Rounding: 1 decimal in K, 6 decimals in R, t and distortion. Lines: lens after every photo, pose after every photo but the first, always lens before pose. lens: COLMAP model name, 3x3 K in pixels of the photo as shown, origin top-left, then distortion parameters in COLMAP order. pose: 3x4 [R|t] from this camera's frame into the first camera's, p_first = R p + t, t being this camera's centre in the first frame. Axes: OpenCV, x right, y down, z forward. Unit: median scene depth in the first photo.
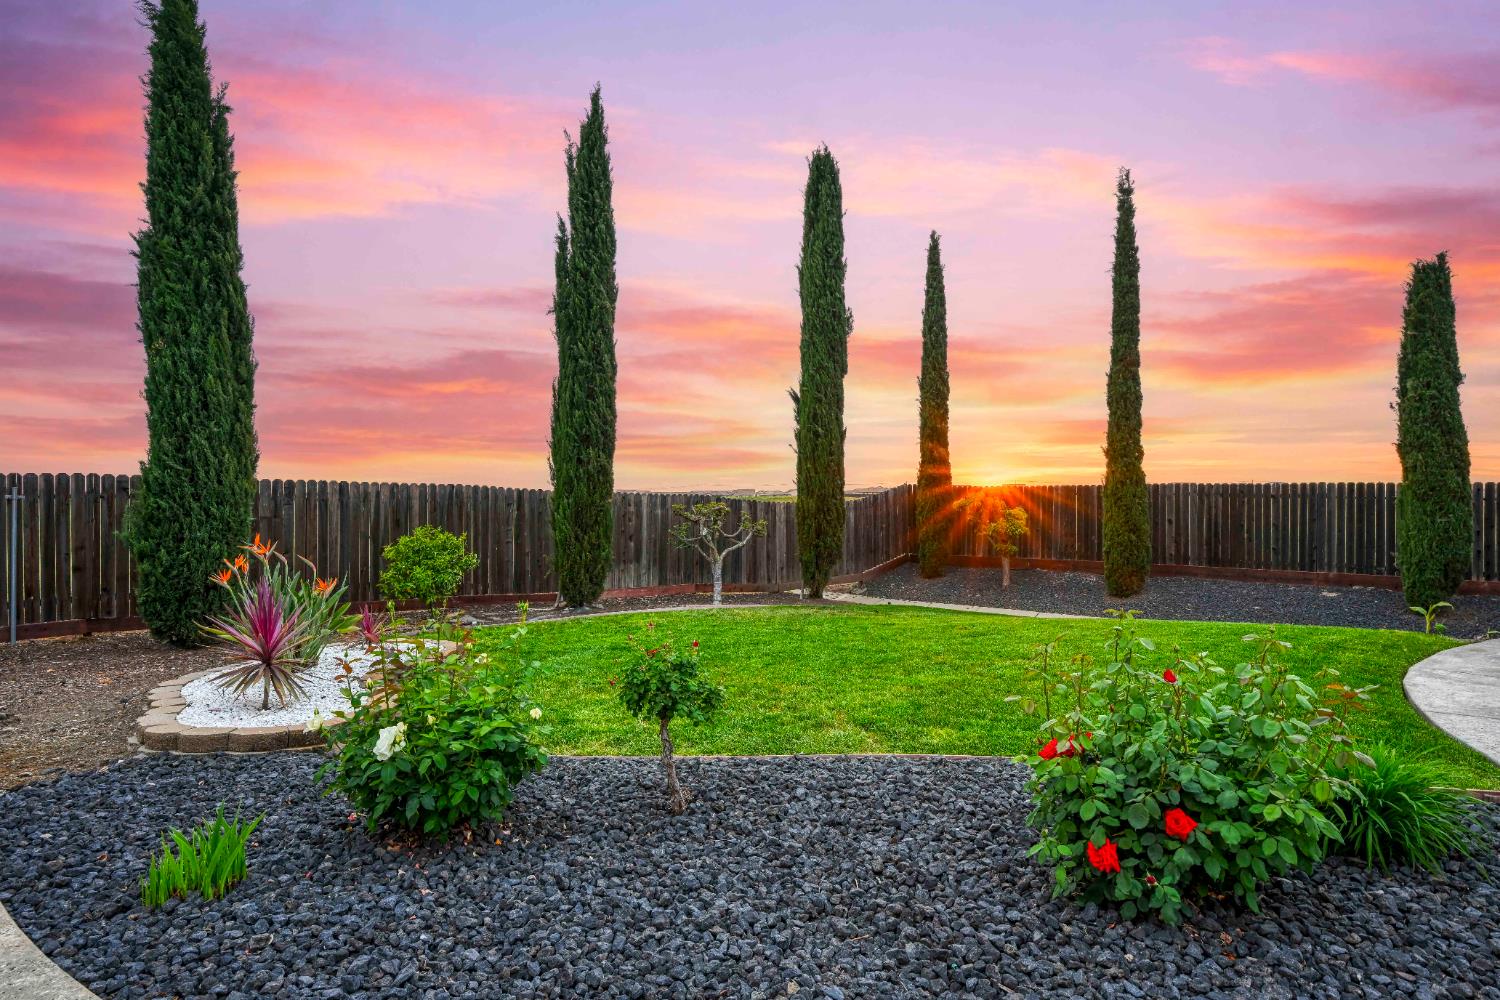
lens RADIAL K [[797.6, 0, 750.0], [0, 797.6, 500.0], [0, 0, 1]] dist [0.001679, -0.000337]
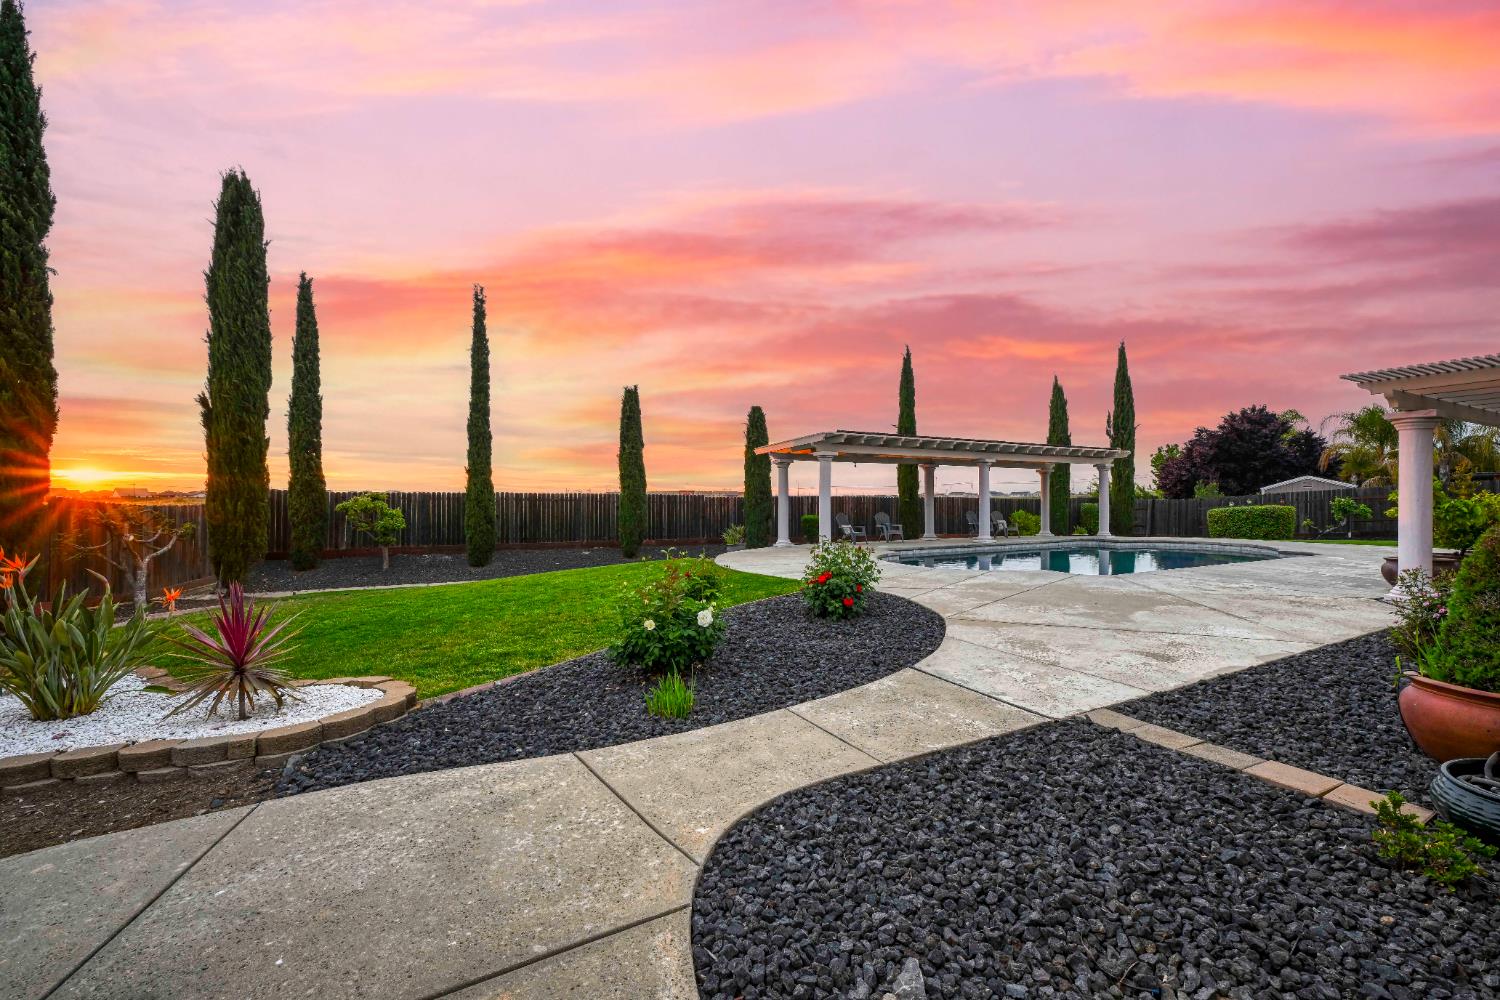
lens RADIAL K [[601.3, 0, 750.0], [0, 601.3, 500.0], [0, 0, 1]] dist [0.000709, 0.000055]
pose [[0.419975, 0.002932, 0.907531, -0.352109], [0.003680, 0.999981, -0.004934, 0.002396], [-0.907528, 0.005412, 0.419956, 0.050352]]
